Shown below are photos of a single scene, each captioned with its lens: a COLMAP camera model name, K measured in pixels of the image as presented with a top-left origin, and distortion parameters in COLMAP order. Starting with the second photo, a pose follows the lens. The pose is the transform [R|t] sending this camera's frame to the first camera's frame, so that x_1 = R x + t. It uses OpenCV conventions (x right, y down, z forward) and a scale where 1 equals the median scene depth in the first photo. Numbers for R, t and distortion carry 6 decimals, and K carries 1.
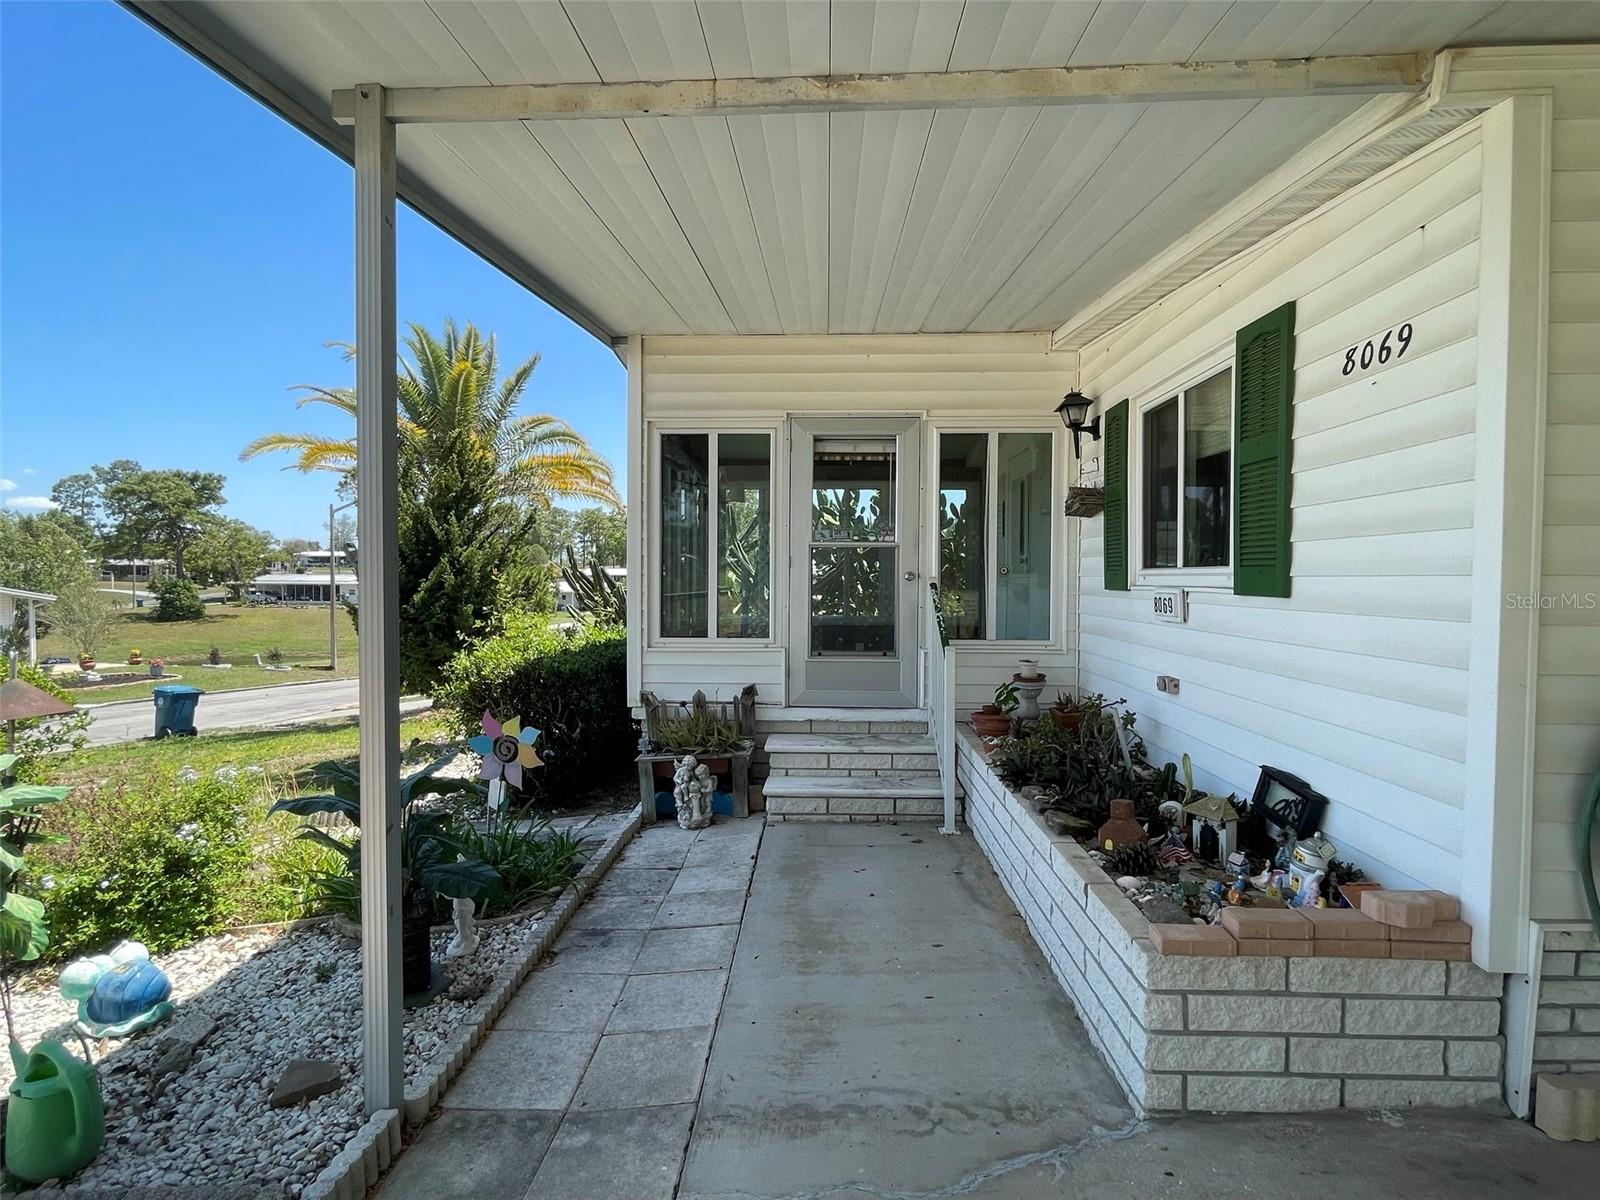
lens RADIAL K [[816.7, 0, 800.0], [0, 816.7, 600.0], [0, 0, 1]] dist [-0.002712, -0.000057]
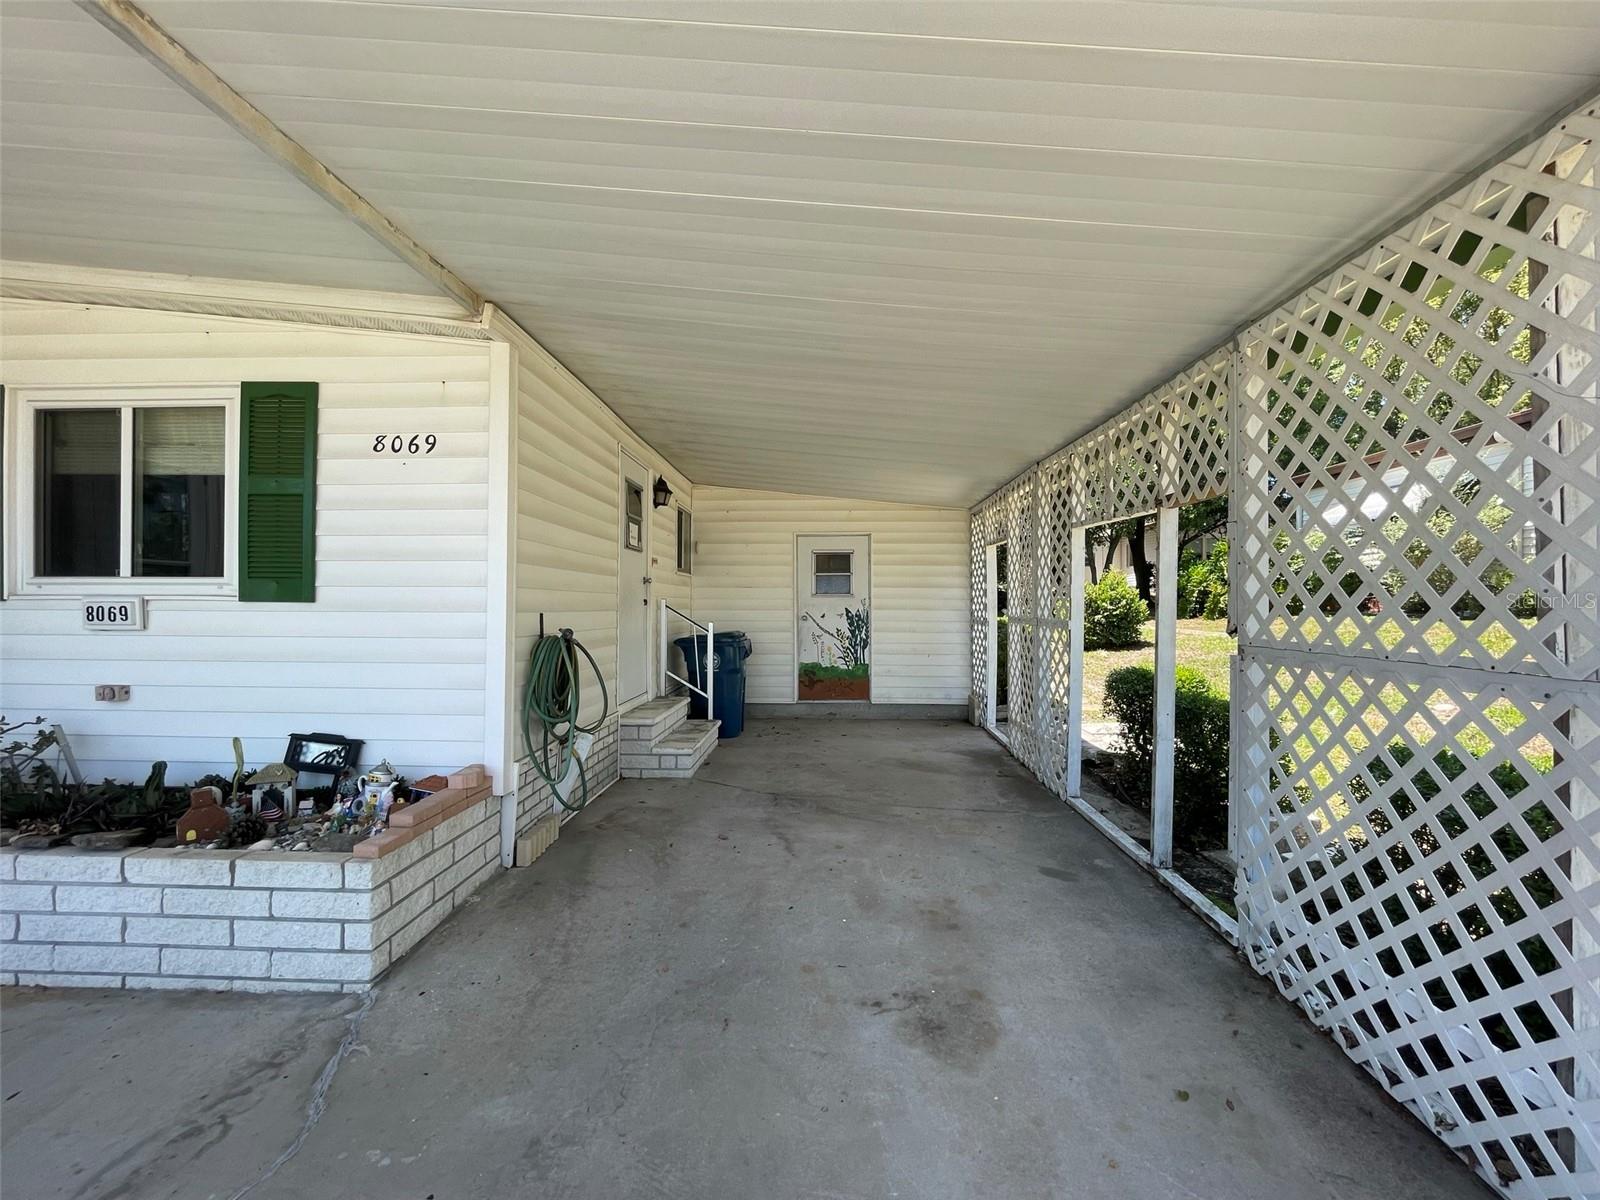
lens RADIAL K [[648.1, 0, 800.0], [0, 648.1, 600.0], [0, 0, 1]] dist [-0.000903, -0.000521]
pose [[0.004026, 0.008593, 0.999955, -0.531370], [0.022673, 0.999705, -0.008682, 0.024404], [-0.999735, 0.022707, 0.003830, 0.235953]]
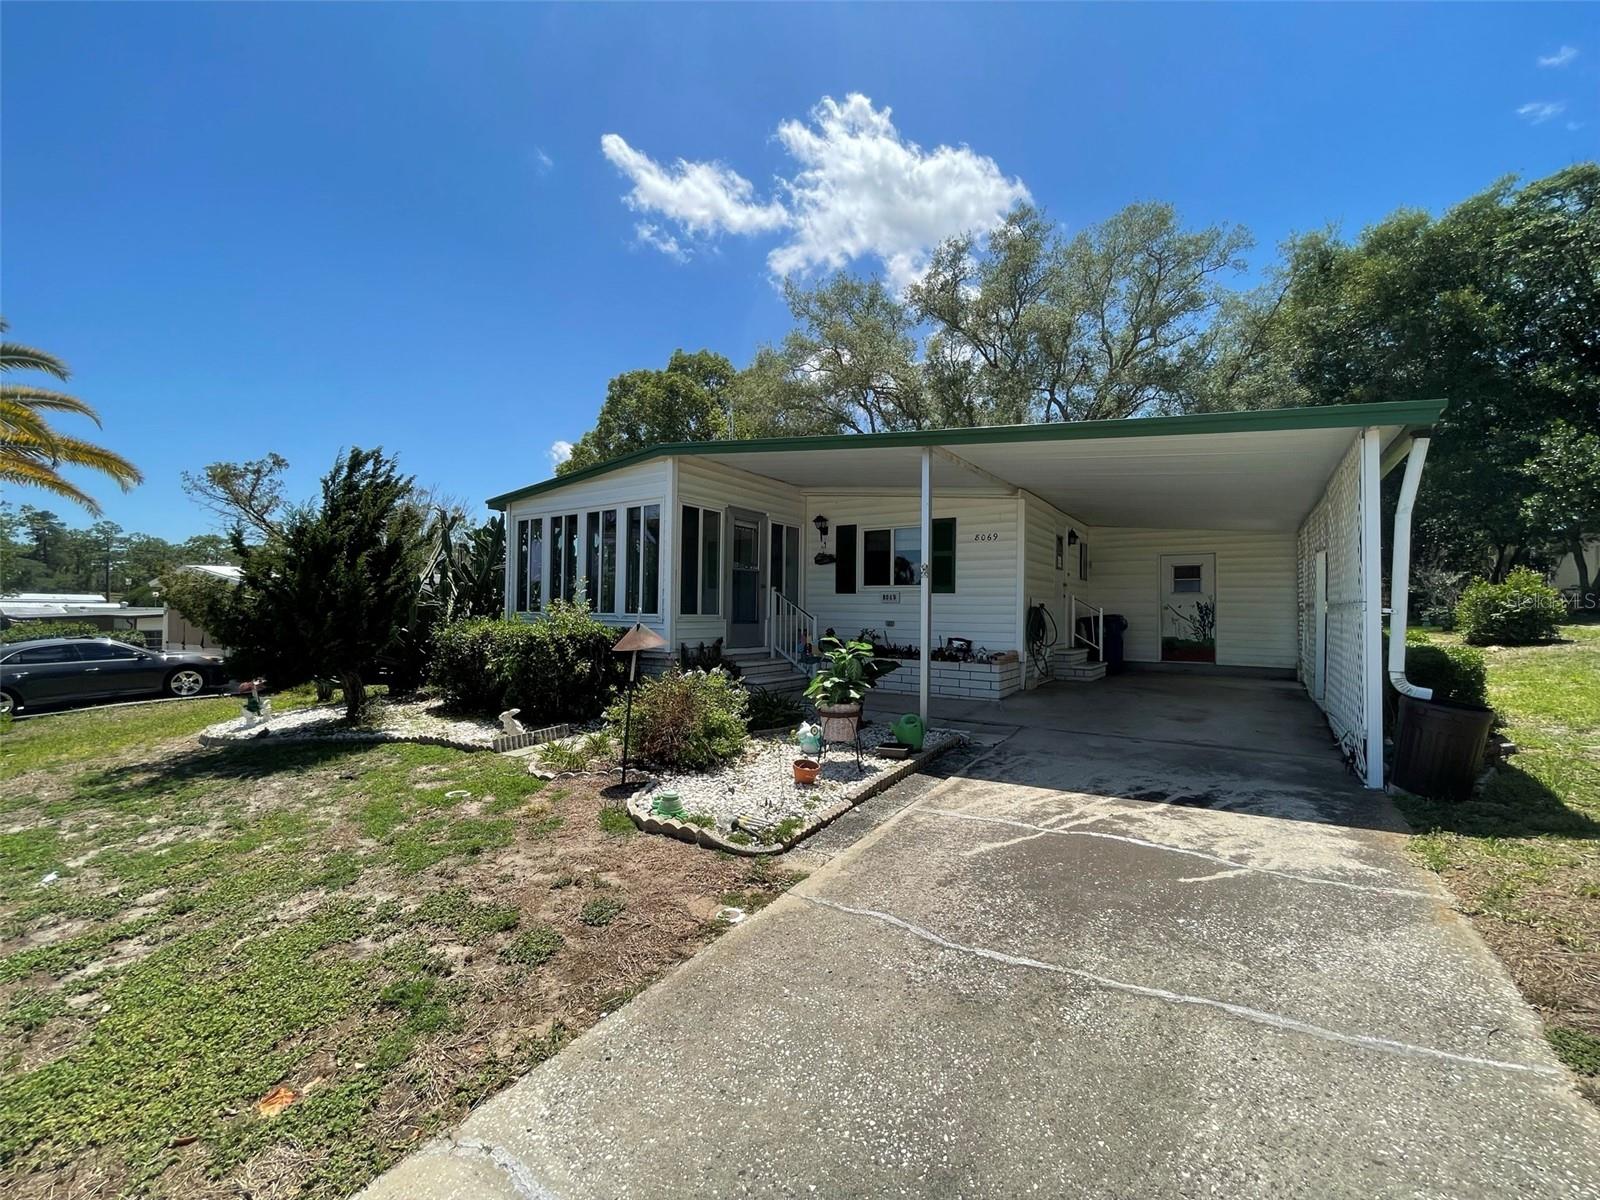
lens RADIAL K [[648.1, 0, 800.0], [0, 648.1, 600.0], [0, 0, 1]] dist [-0.000903, -0.000521]
pose [[0.534592, 0.020349, 0.844865, -2.789968], [0.009423, 0.999504, -0.030036, 0.134862], [-0.845058, 0.024019, 0.534135, -0.026438]]
